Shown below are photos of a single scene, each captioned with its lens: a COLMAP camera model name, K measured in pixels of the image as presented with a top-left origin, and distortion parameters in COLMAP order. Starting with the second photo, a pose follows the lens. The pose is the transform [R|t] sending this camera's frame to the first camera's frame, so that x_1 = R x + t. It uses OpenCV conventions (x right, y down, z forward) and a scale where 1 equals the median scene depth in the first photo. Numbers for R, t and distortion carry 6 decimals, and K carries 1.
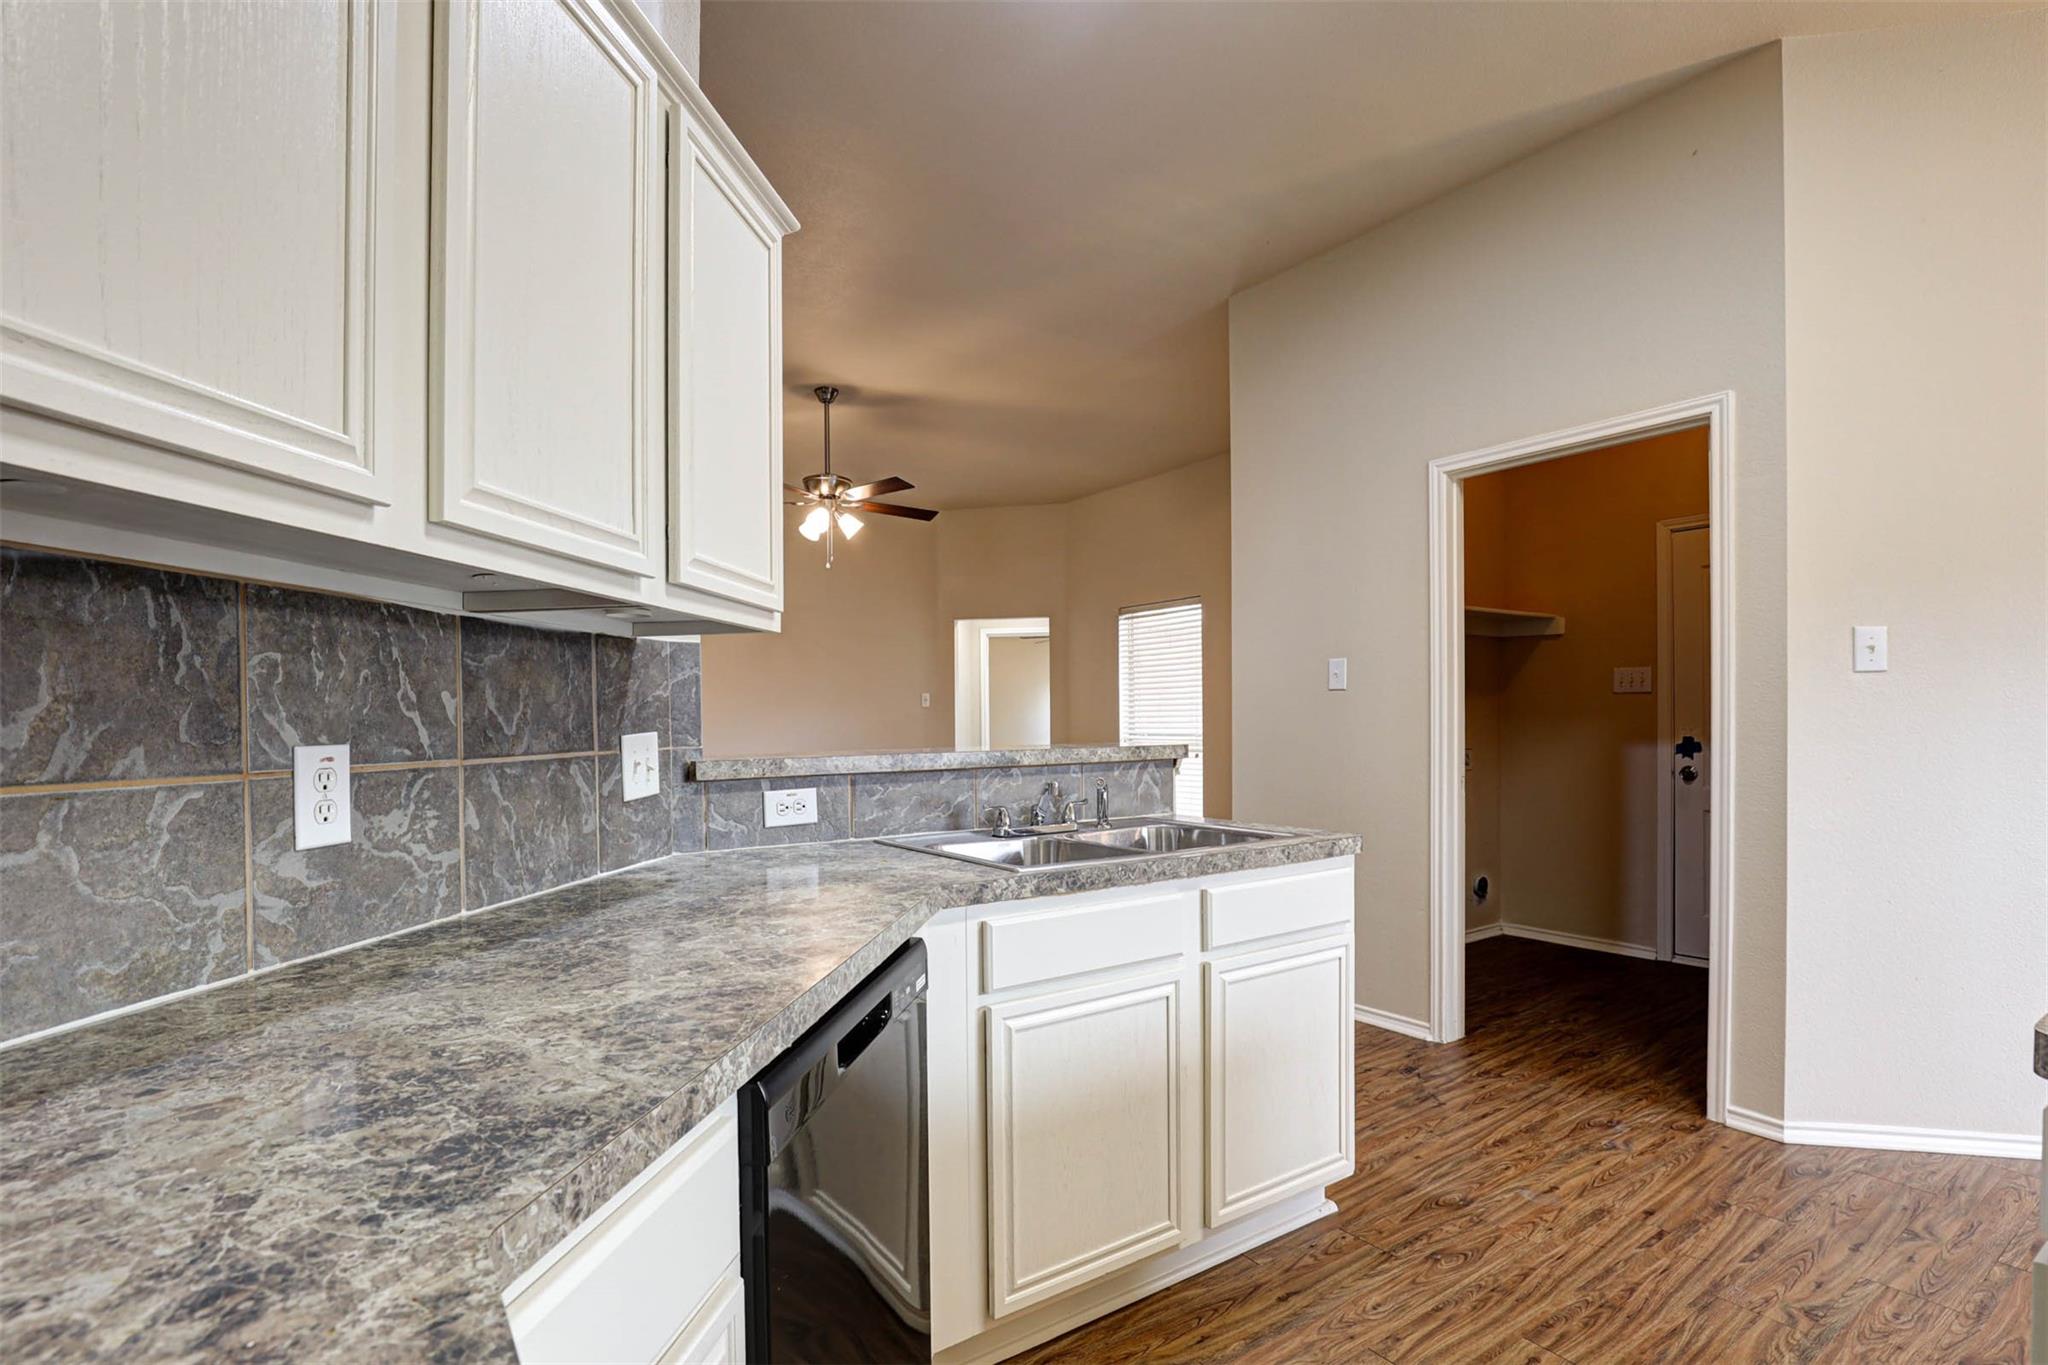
lens RADIAL K [[951.7, 0, 1018.6], [0, 951.7, 704.6], [0, 0, 1]] dist [-0.034116, -0.000365]
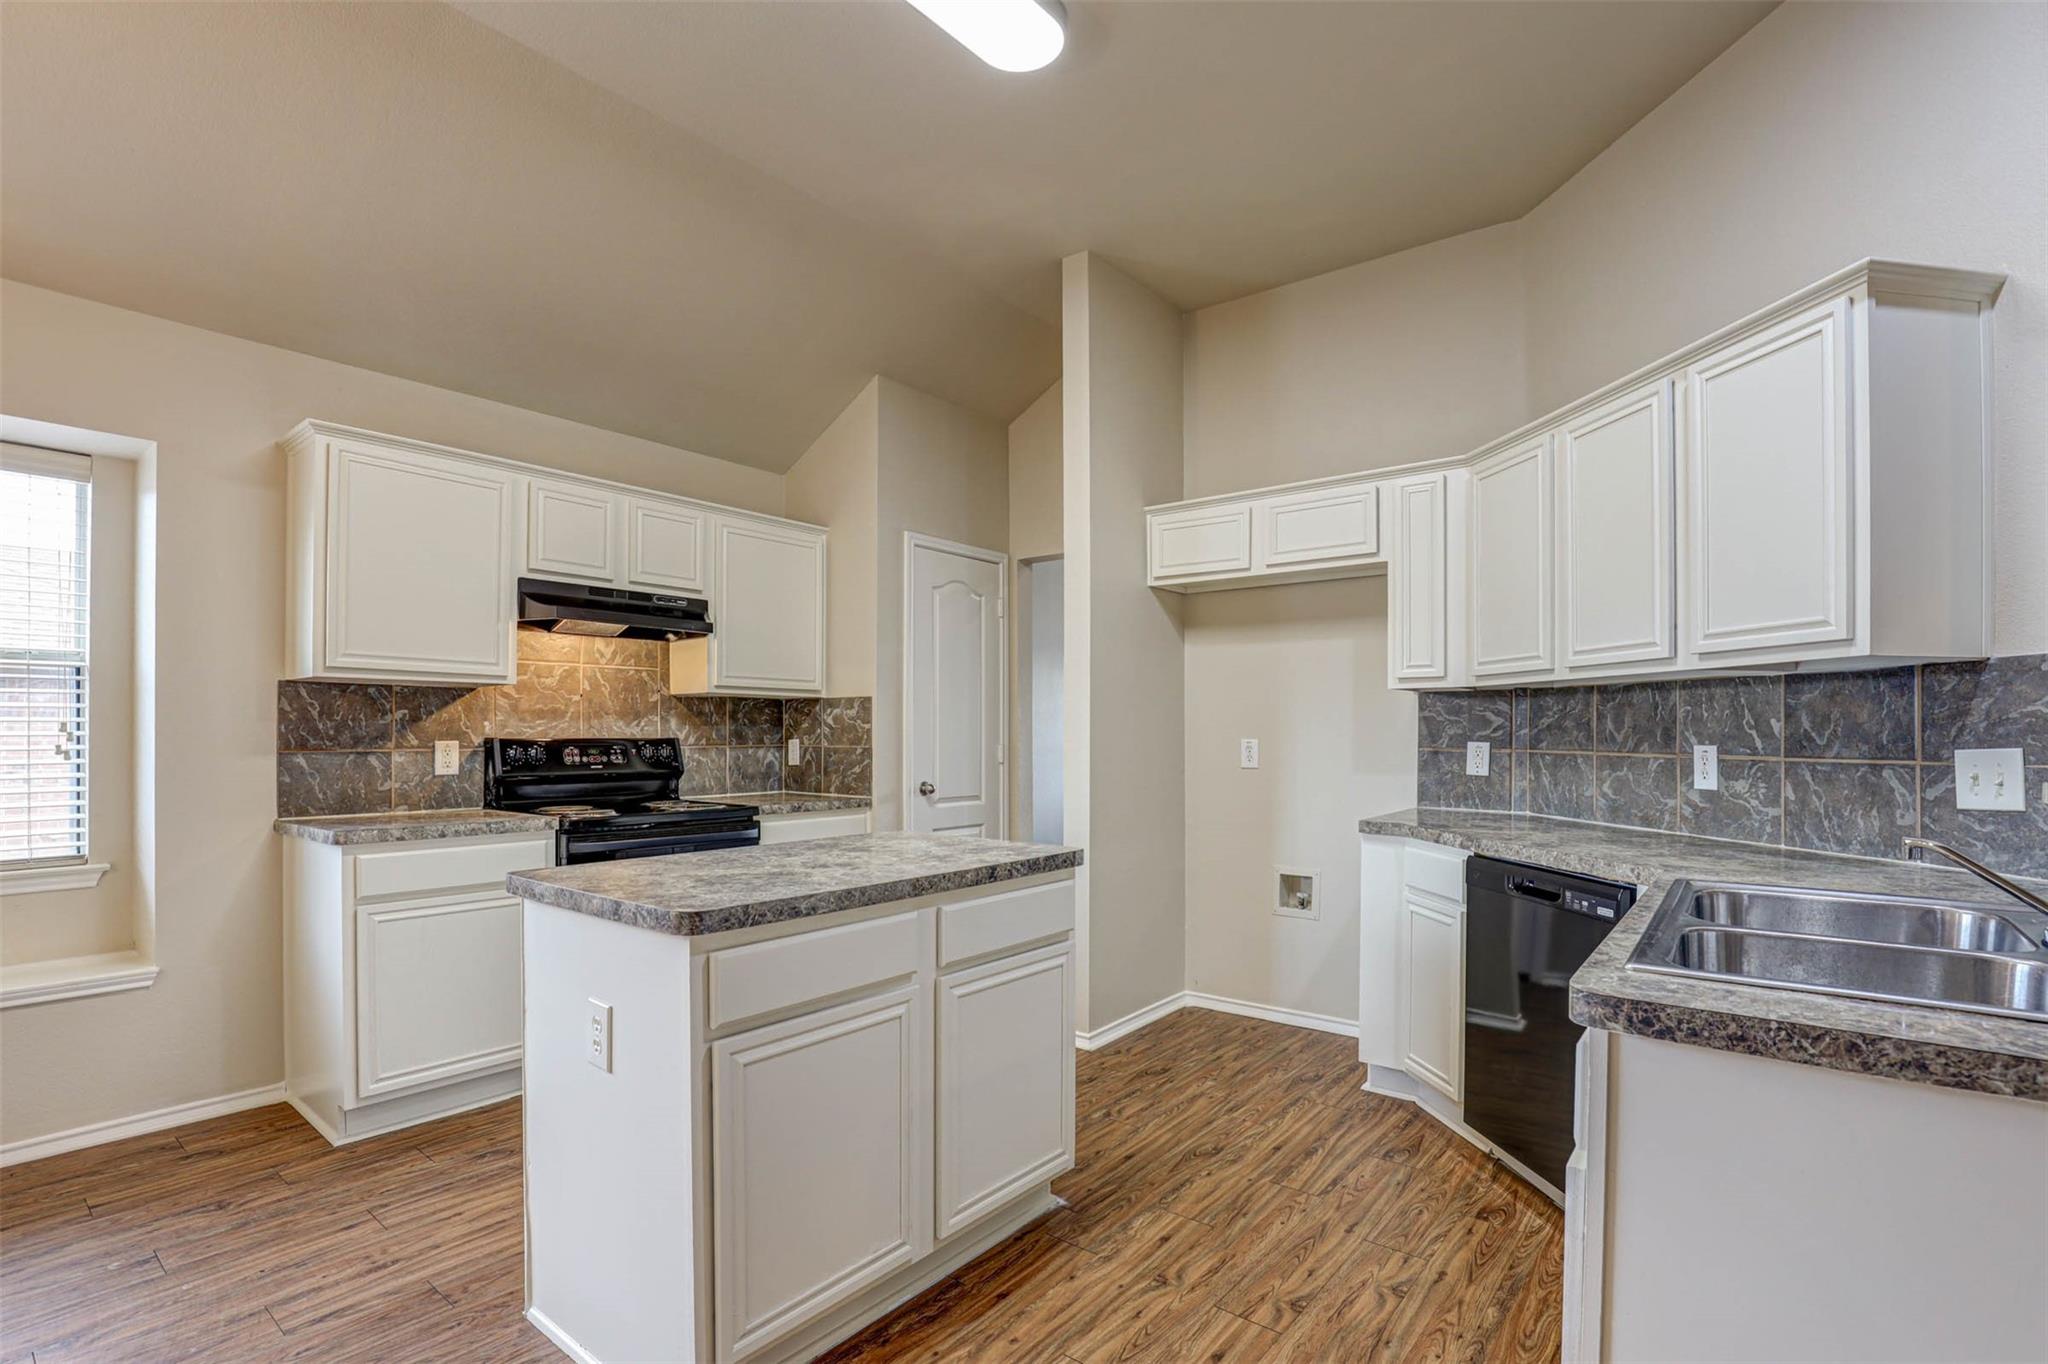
lens RADIAL K [[951.7, 0, 1029.9], [0, 951.7, 727.1], [0, 0, 1]] dist [-0.034116, -0.000365]
pose [[-0.957789, 0.002562, -0.287460, 1.218845], [0.007356, 0.999851, -0.015597, 0.018675], [0.287377, -0.017053, -0.957666, 2.220565]]
